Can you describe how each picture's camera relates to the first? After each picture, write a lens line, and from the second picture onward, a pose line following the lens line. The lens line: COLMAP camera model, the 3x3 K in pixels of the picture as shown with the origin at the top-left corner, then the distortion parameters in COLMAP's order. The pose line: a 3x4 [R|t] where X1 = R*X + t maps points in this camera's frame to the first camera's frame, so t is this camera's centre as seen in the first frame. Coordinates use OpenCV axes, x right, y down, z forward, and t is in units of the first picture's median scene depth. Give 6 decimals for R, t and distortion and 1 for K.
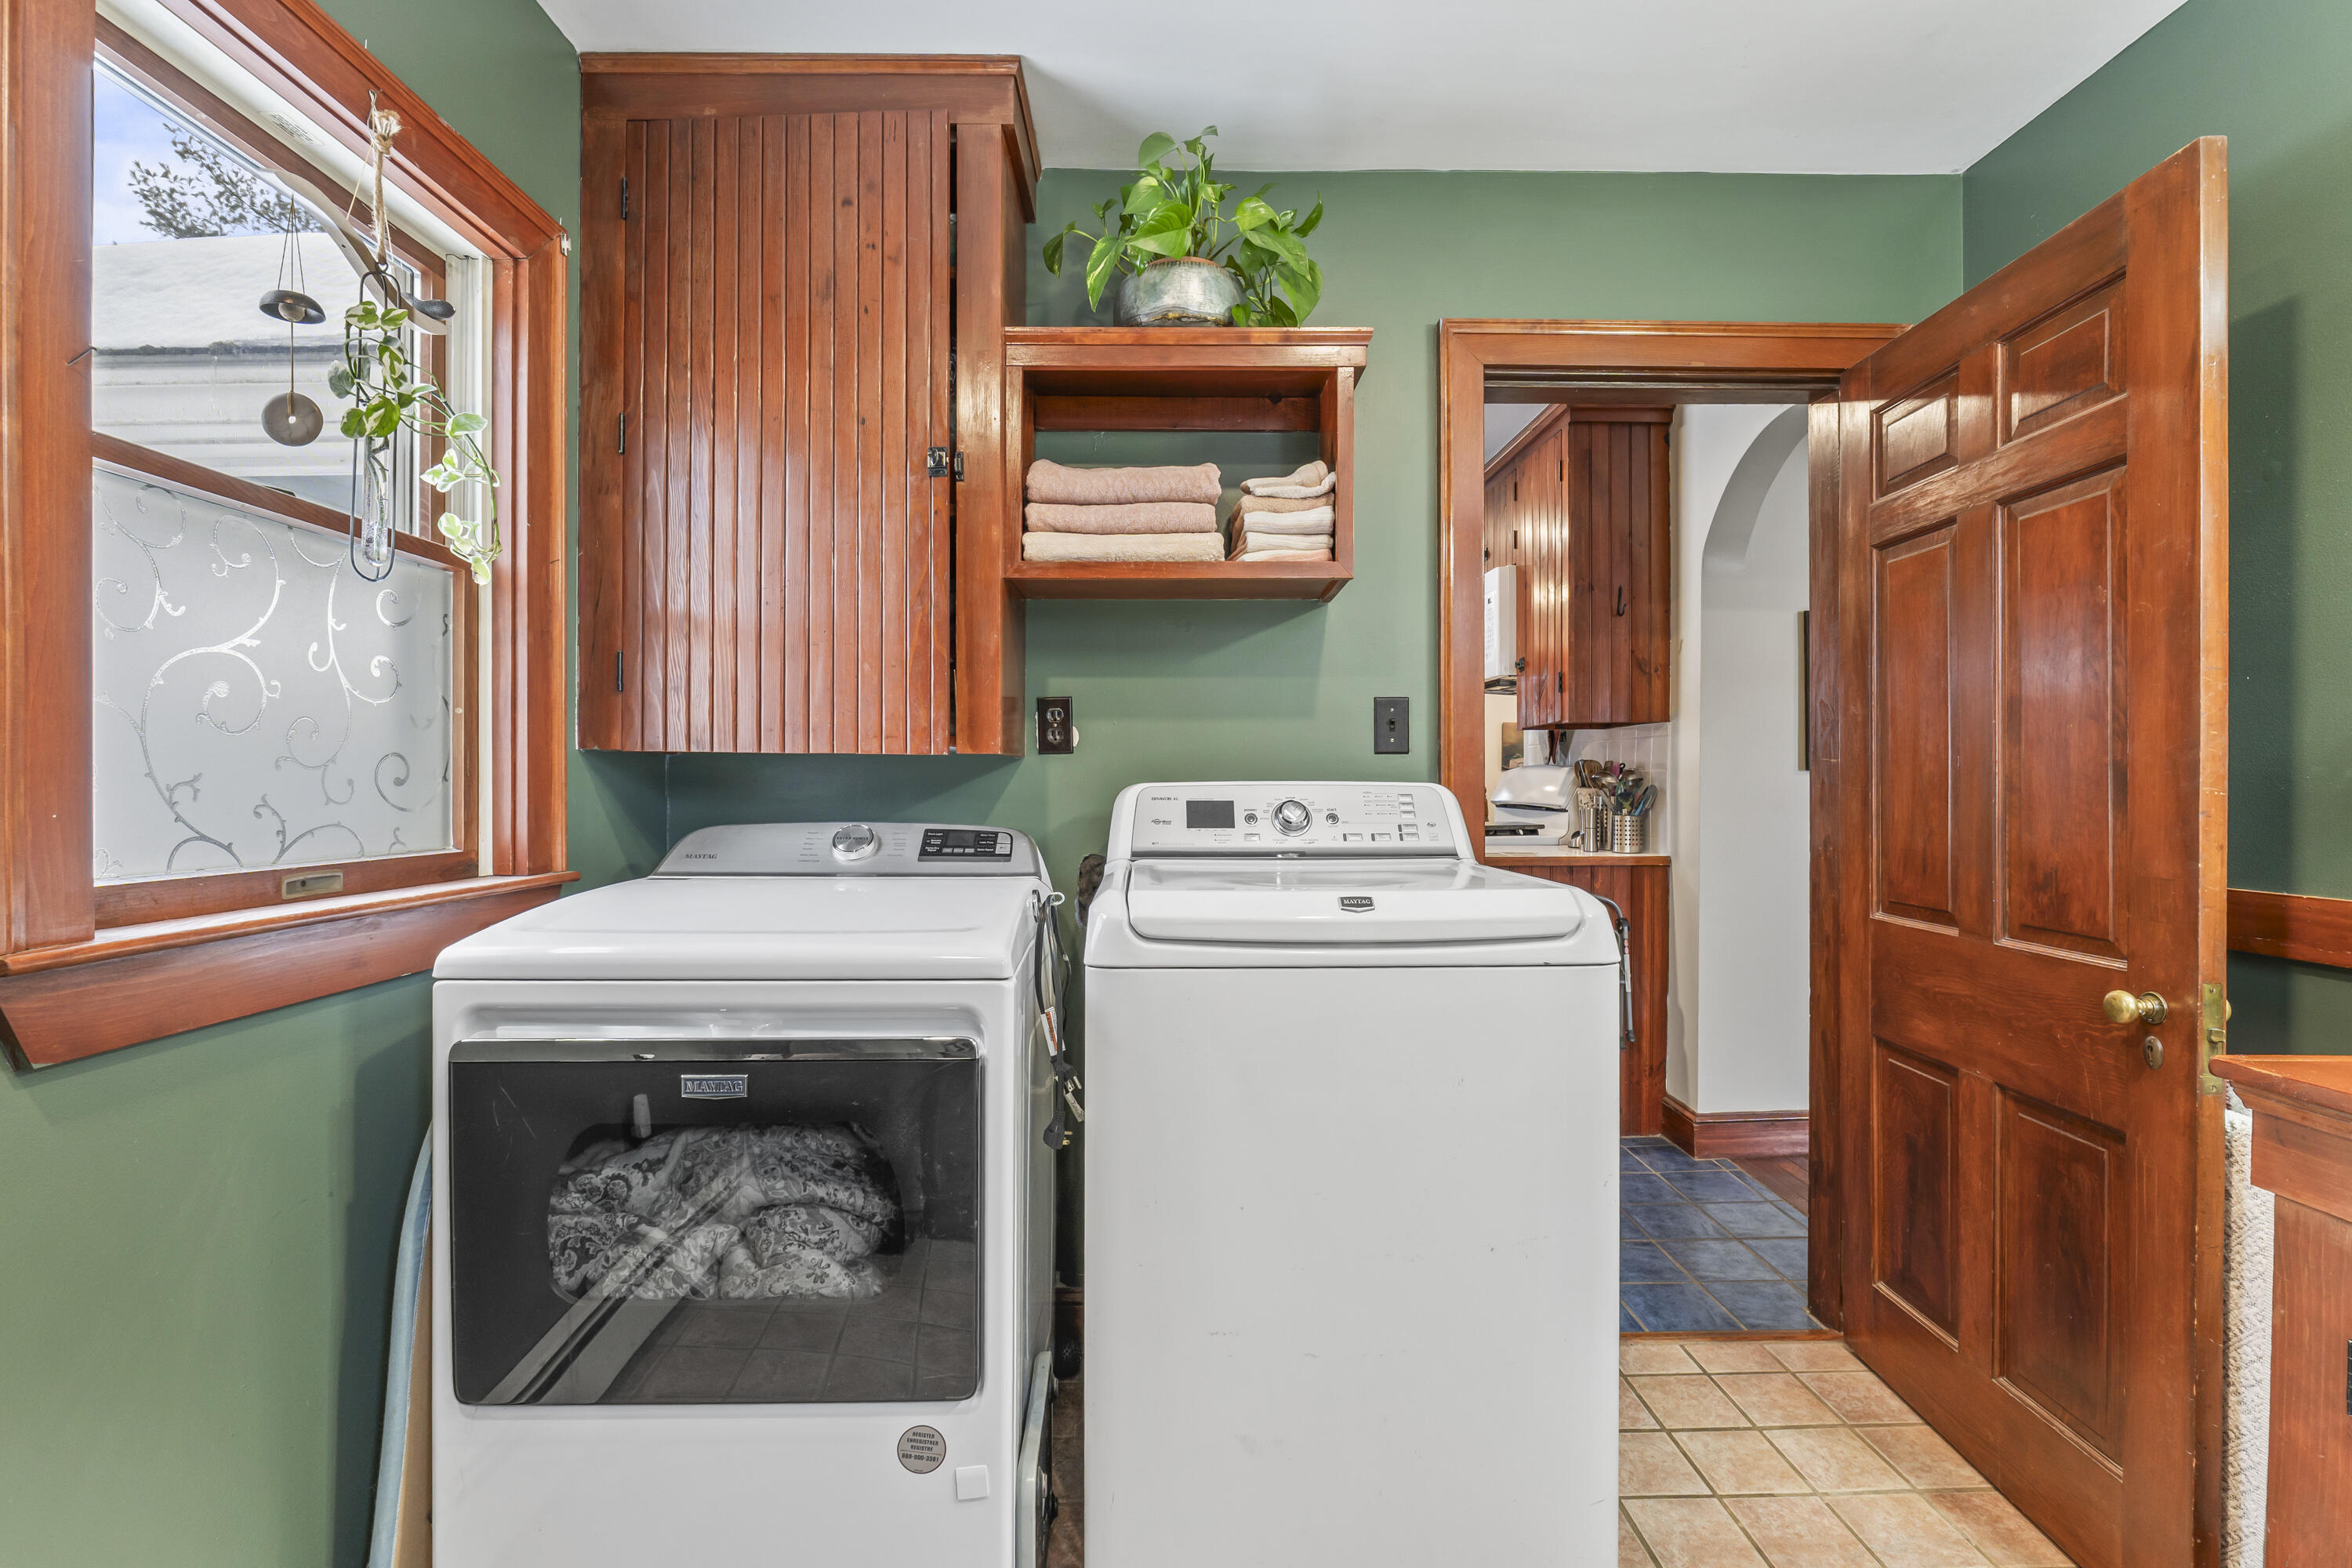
lens RADIAL K [[1010.6, 0, 1180.7], [0, 1010.6, 773.3], [0, 0, 1]] dist [-0.006524, -0.000096]
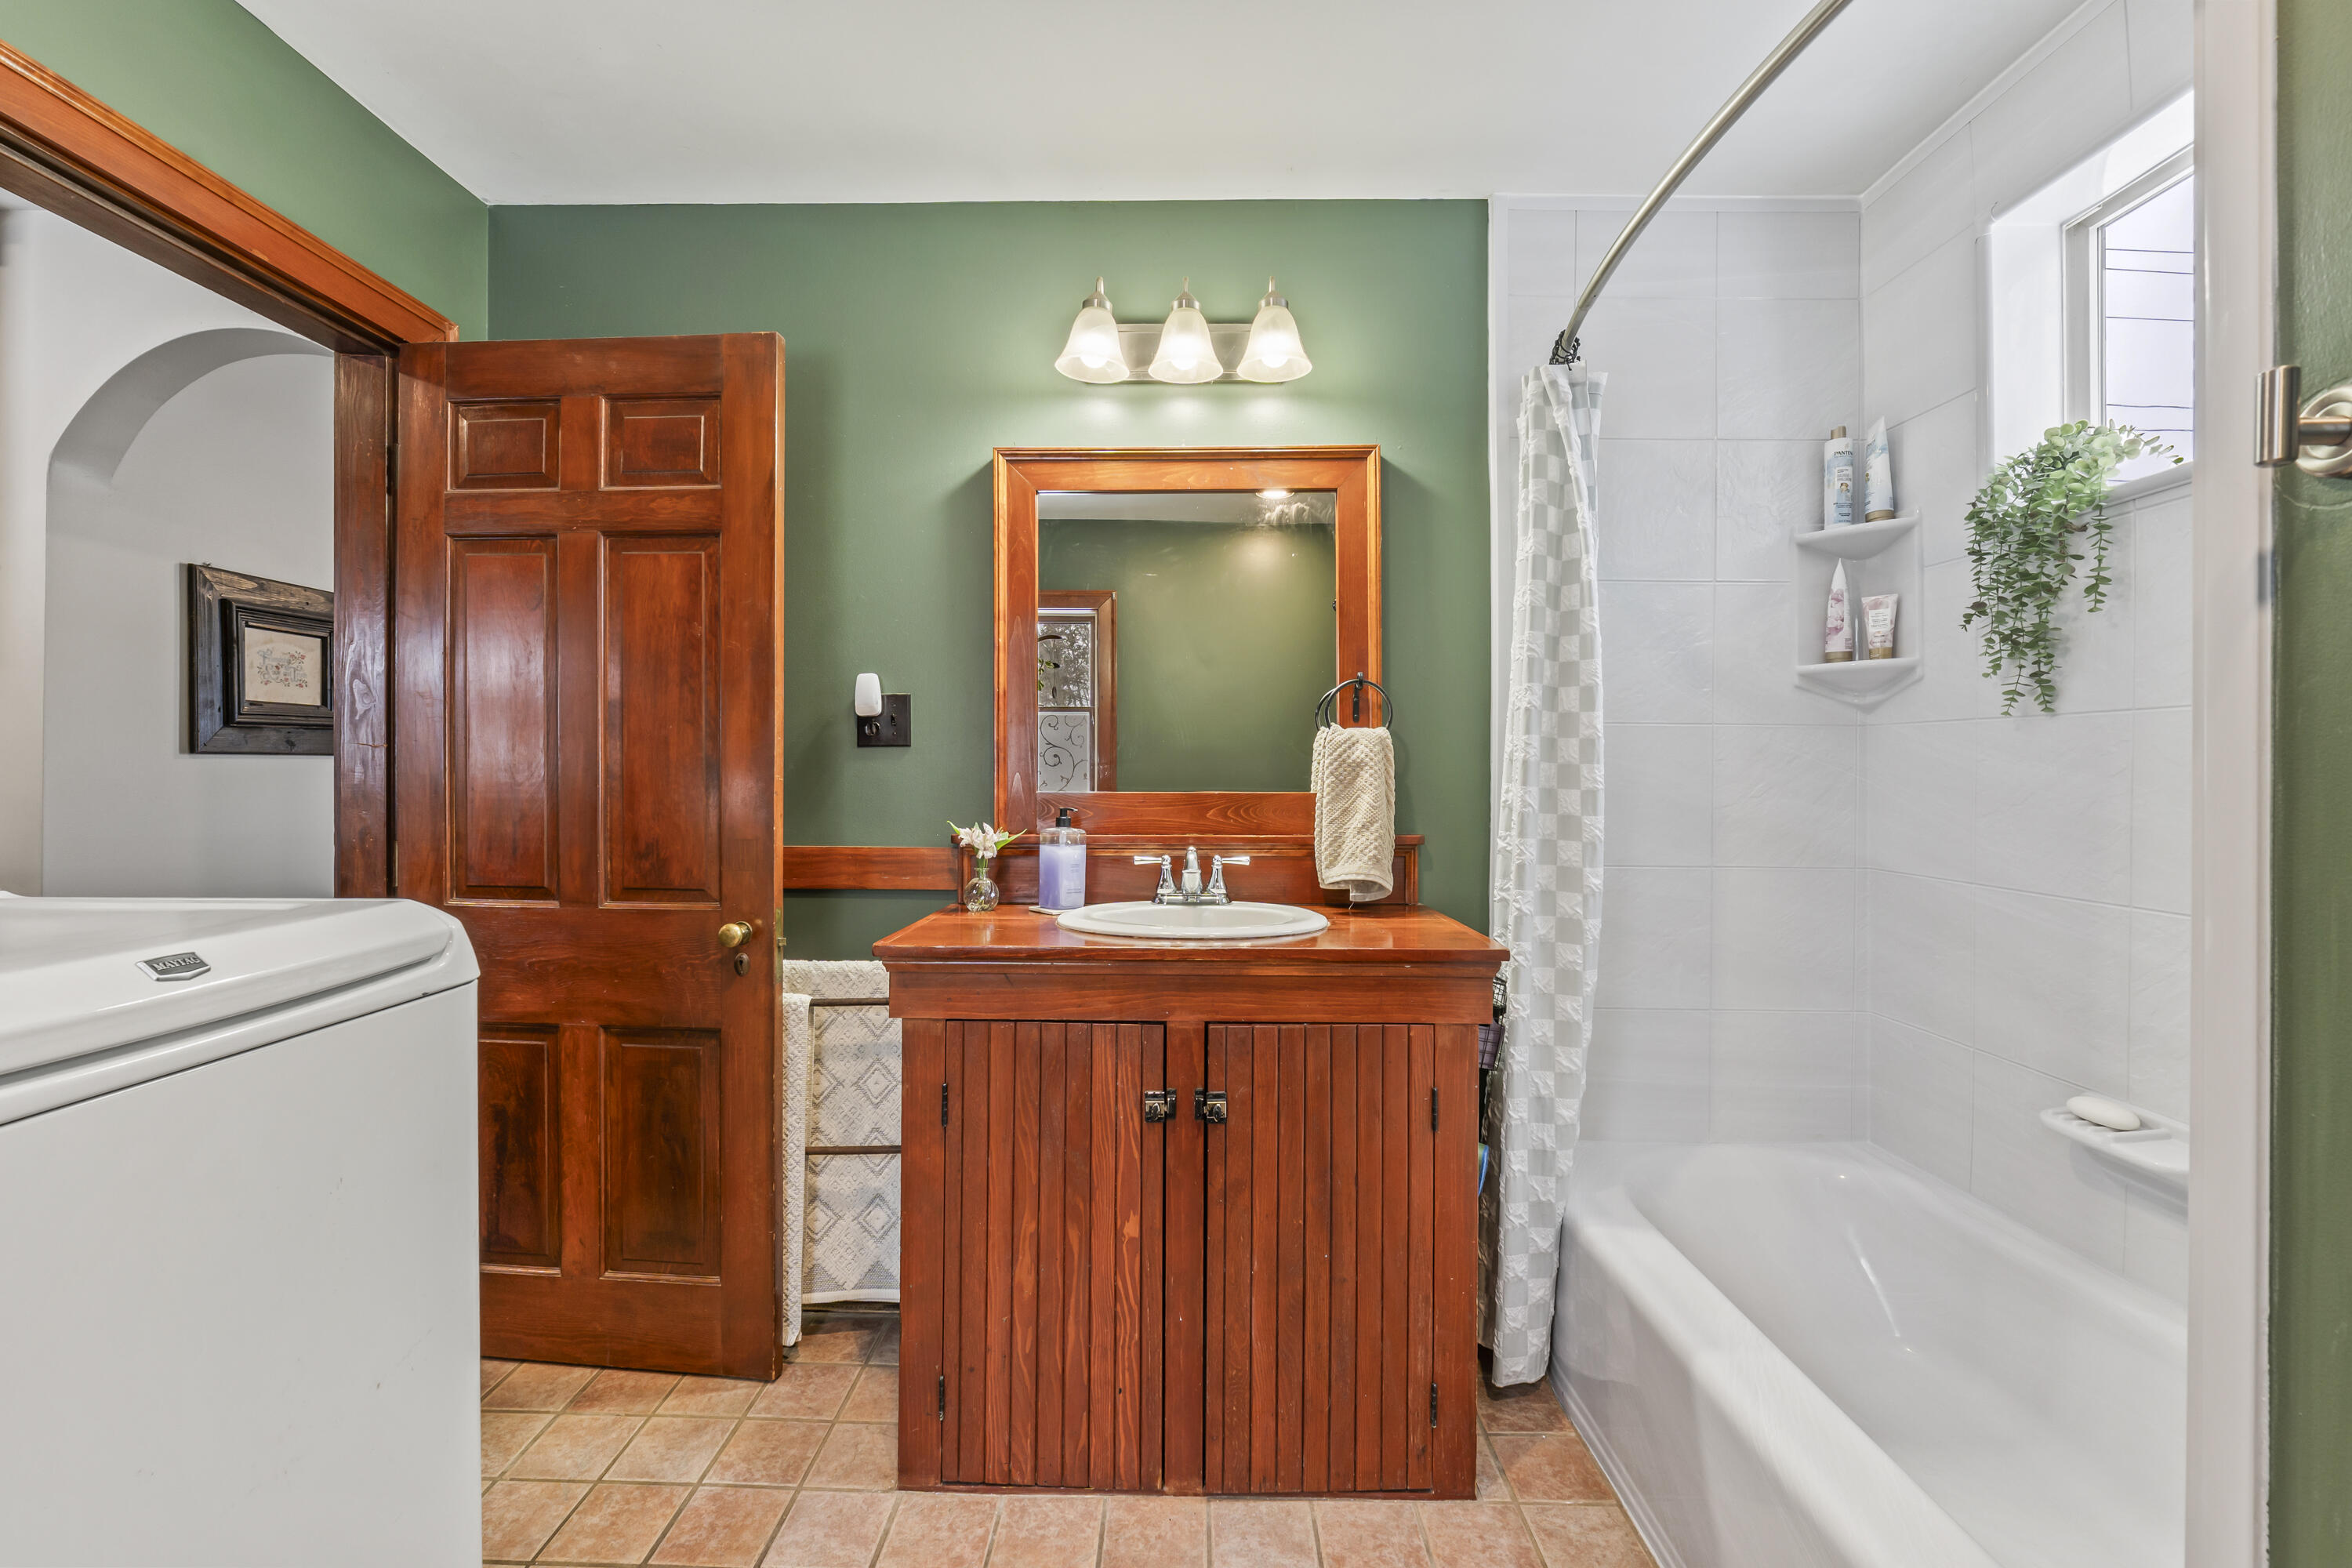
lens RADIAL K [[991.2, 0, 1165.3], [0, 991.2, 762.1], [0, 0, 1]] dist [-0.010385, 0.000087]
pose [[0.025863, 0.011234, 0.999602, -0.346648], [-0.014320, 0.999838, -0.010867, 0.002135], [-0.999563, -0.014033, 0.026019, 0.326959]]
